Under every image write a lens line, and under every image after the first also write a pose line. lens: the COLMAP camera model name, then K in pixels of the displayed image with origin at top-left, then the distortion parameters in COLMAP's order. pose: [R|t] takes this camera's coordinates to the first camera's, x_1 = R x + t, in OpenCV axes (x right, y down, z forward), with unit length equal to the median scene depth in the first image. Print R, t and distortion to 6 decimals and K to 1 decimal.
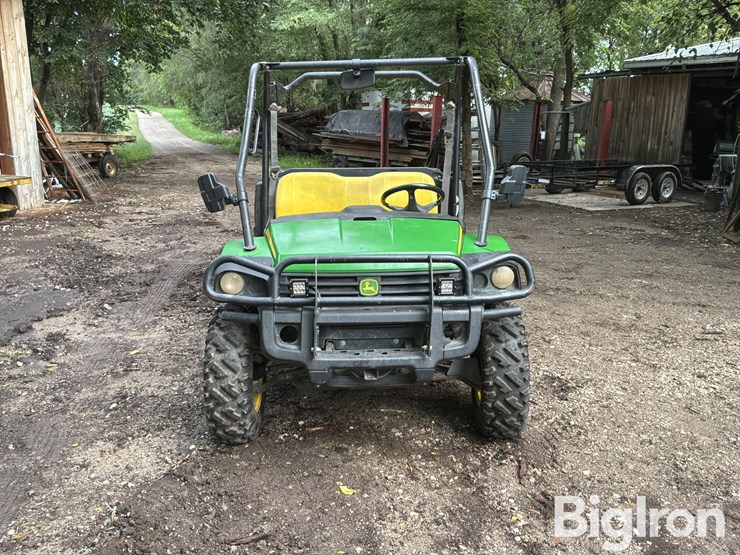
lens RADIAL K [[615.3, 0, 368.7], [0, 615.3, 276.3], [0, 0, 1]] dist [0.126711, -0.253077]
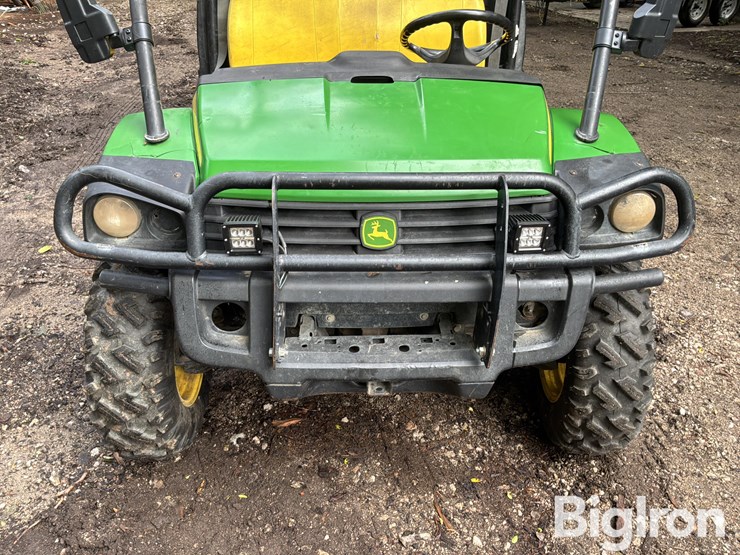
lens RADIAL K [[615.3, 0, 368.7], [0, 615.3, 276.3], [0, 0, 1]] dist [0.126711, -0.253077]
pose [[0.999817, 0.018326, 0.005399, -0.010063], [-0.019105, 0.959253, 0.281902, -0.089264], [-0.000013, -0.281954, 0.959428, 0.462579]]
